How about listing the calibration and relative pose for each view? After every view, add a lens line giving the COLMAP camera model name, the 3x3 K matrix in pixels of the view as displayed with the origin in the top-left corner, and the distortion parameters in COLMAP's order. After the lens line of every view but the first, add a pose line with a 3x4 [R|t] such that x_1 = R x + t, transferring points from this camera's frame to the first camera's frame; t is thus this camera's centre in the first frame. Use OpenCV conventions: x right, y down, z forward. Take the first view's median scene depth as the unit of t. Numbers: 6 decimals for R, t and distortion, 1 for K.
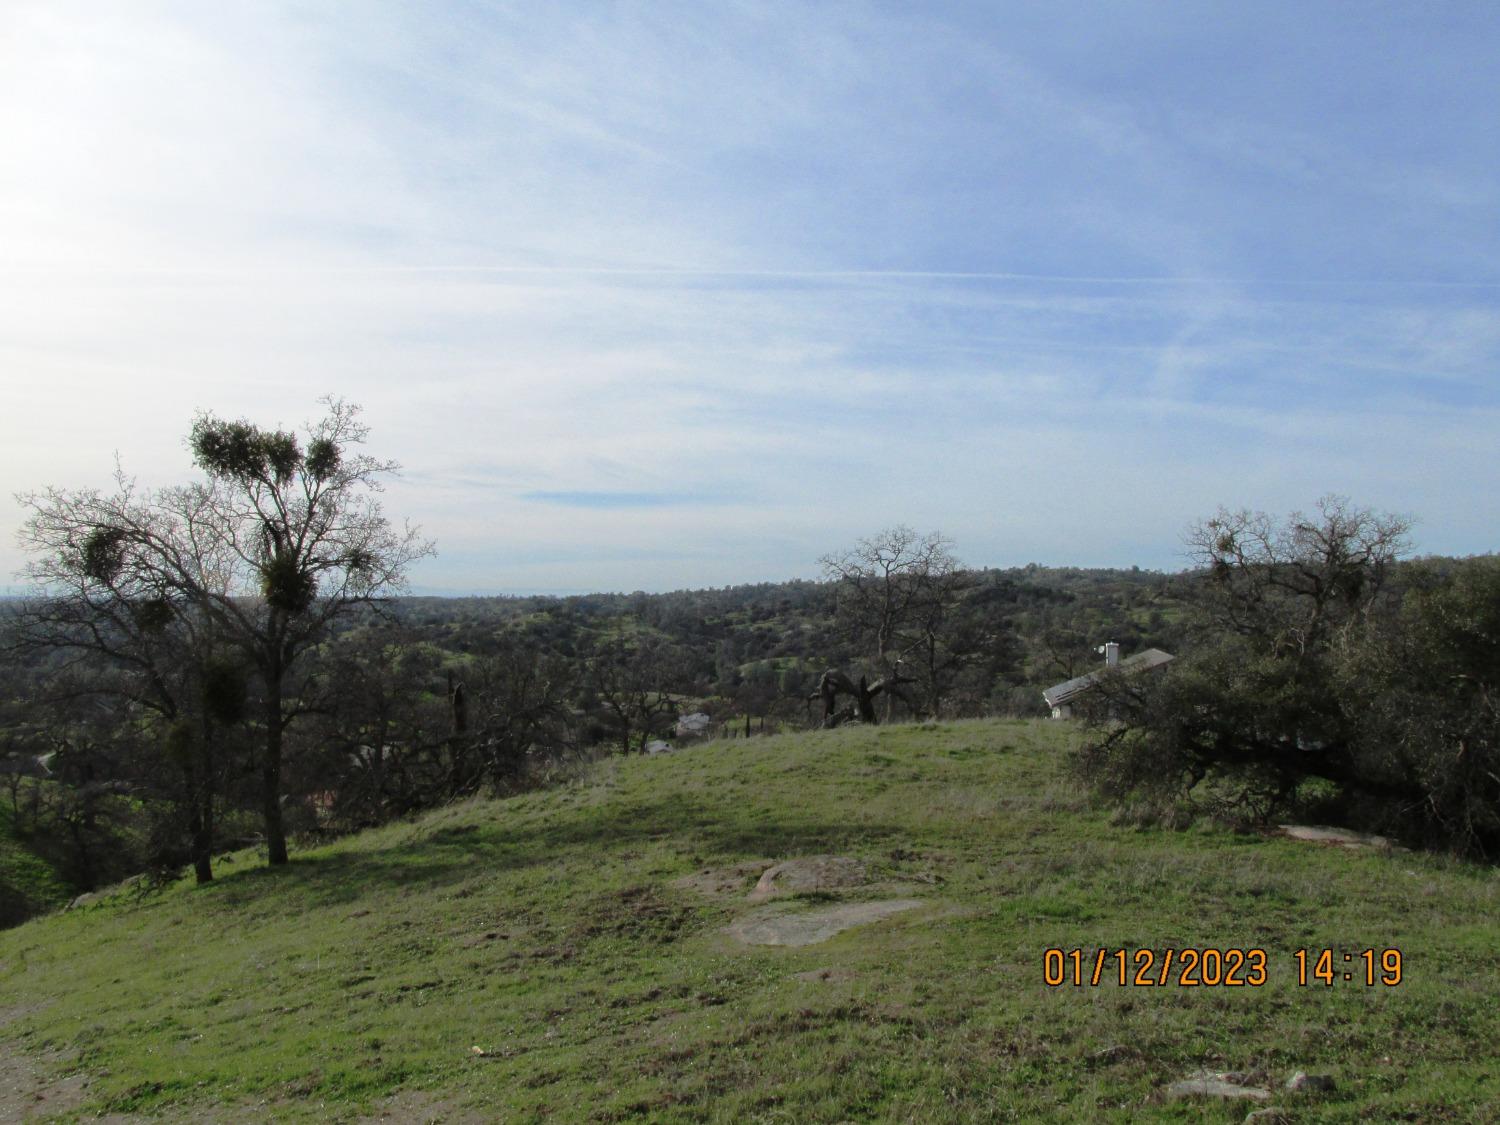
lens RADIAL K [[1234.5, 0, 756.4], [0, 1234.5, 559.7], [0, 0, 1]] dist [-0.043610, 0.012247]
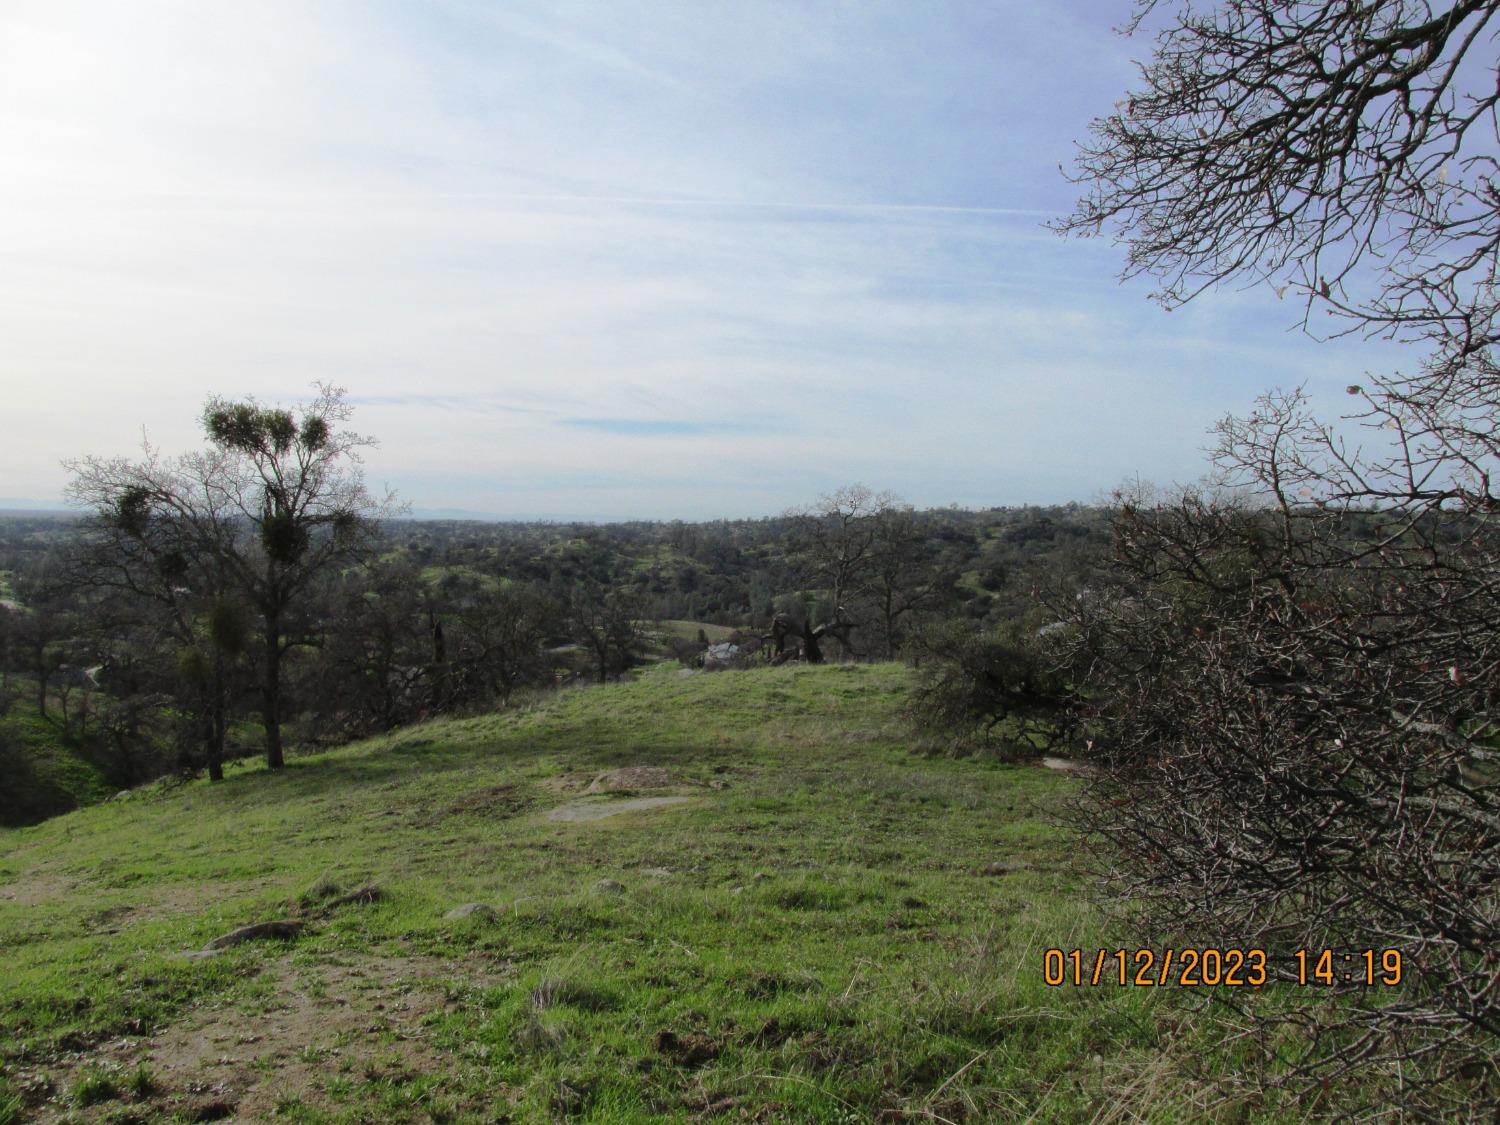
lens RADIAL K [[1234.4, 0, 750.0], [0, 1234.4, 562.5], [0, 0, 1]] dist [-0.032409, 0.006756]
pose [[0.999053, 0.024942, -0.035657, 0.095721], [-0.022818, 0.998009, 0.058793, -0.030041], [0.037053, -0.057923, 0.997633, -0.152574]]
